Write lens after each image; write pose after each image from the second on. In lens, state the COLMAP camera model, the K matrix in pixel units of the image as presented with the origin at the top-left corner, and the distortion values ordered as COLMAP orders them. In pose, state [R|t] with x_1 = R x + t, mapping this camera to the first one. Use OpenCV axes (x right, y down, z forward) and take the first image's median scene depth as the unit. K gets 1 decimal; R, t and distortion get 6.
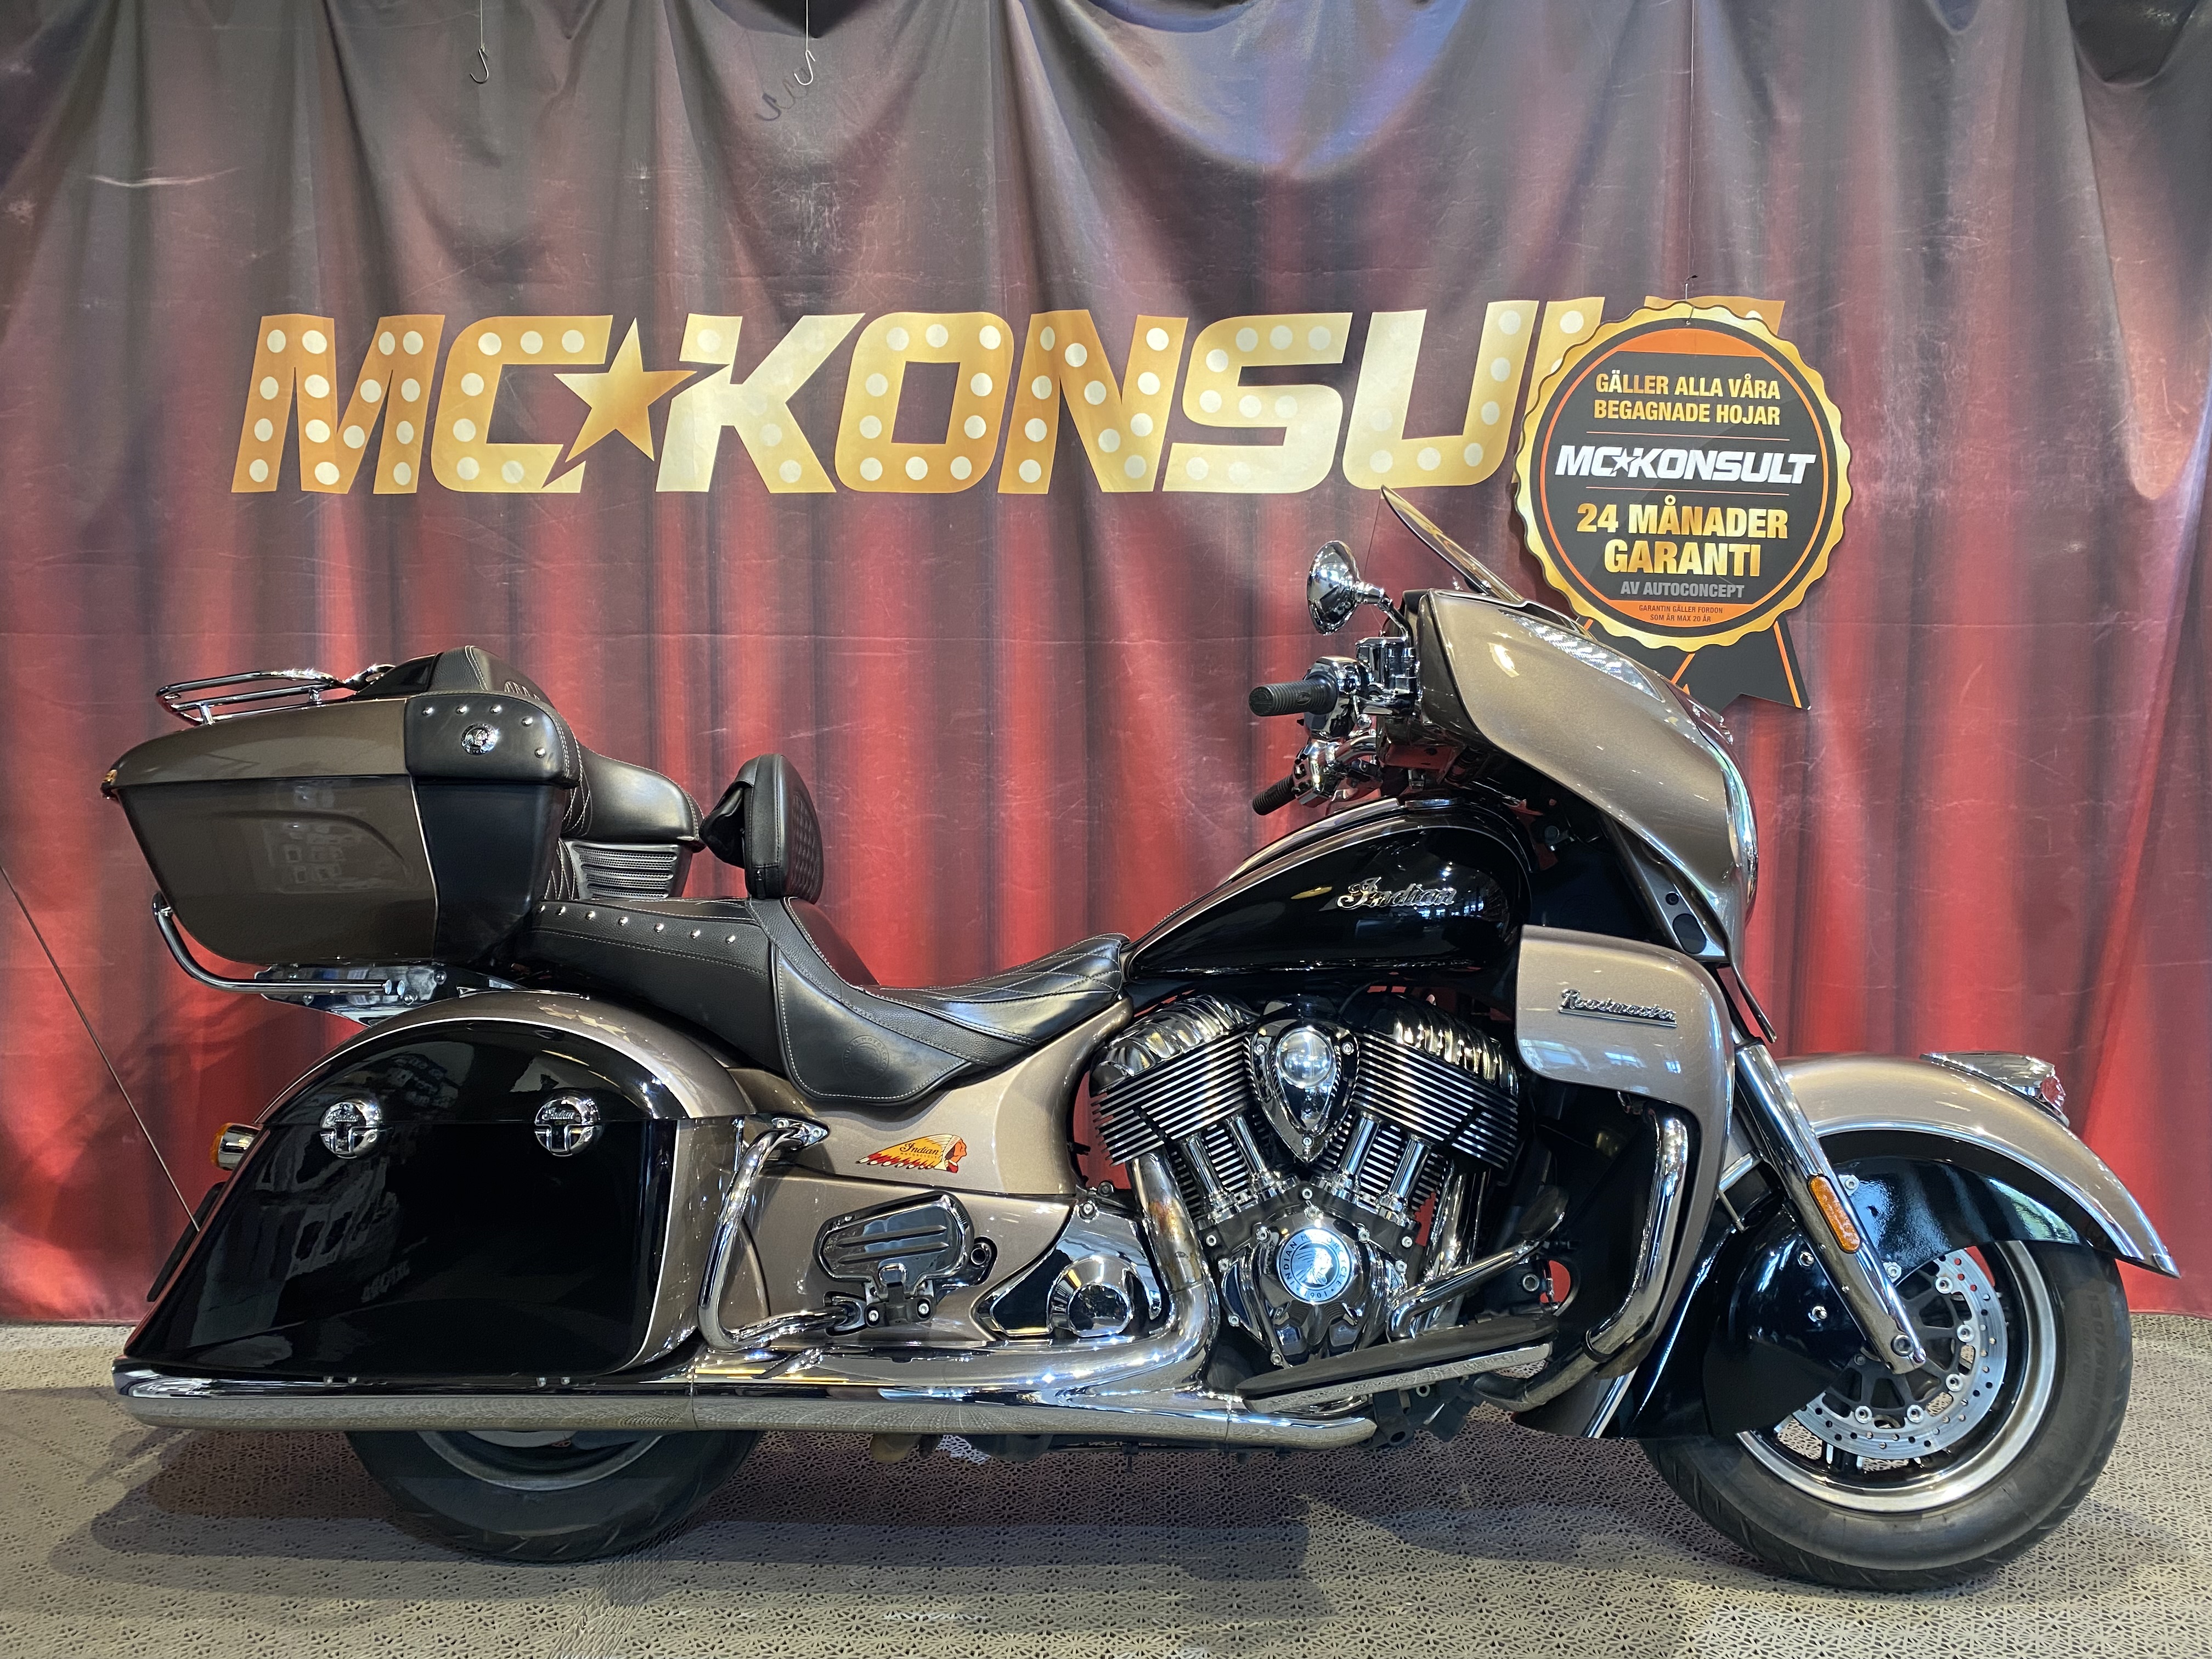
lens RADIAL K [[1656.1, 0, 1100.5], [0, 1656.1, 807.5], [0, 0, 1]] dist [0.061551, -0.022781]
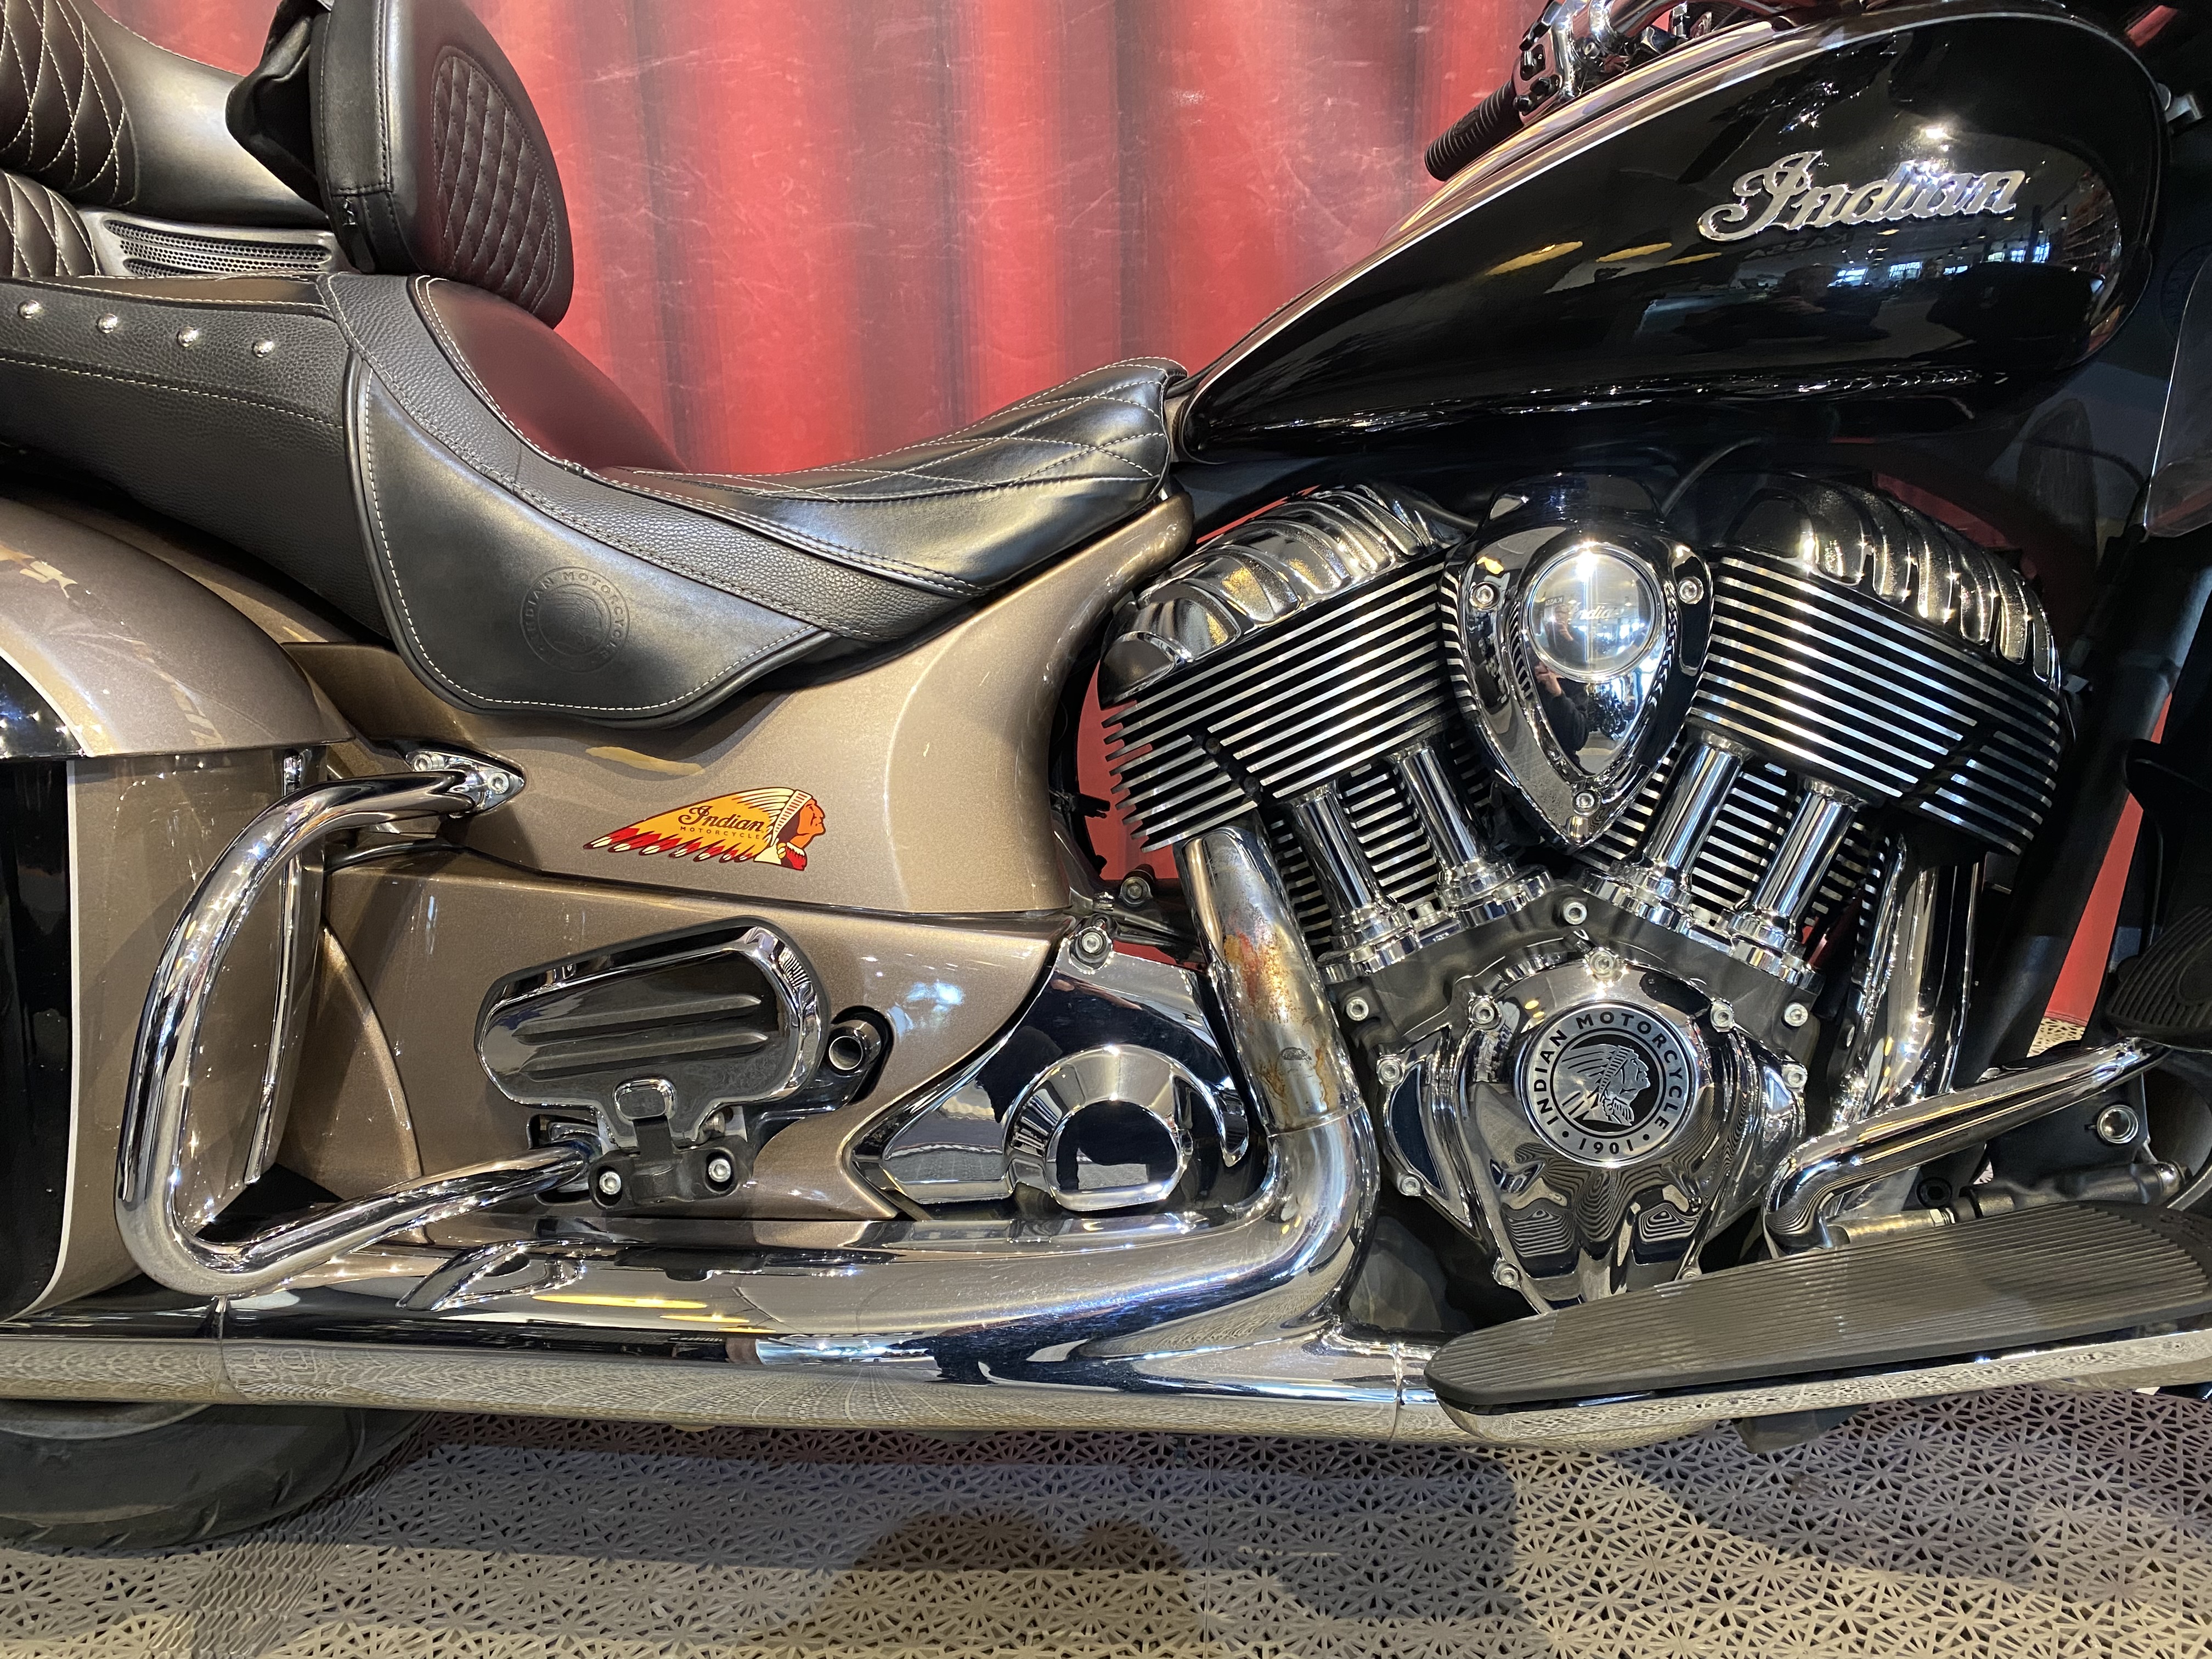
lens RADIAL K [[1656.1, 0, 1100.2], [0, 1656.1, 827.2], [0, 0, 1]] dist [0.061551, -0.022781]
pose [[0.999041, -0.000875, -0.043769, 0.014804], [0.011505, 0.969900, 0.243230, 0.096157], [0.042239, -0.243500, 0.968981, 0.552078]]
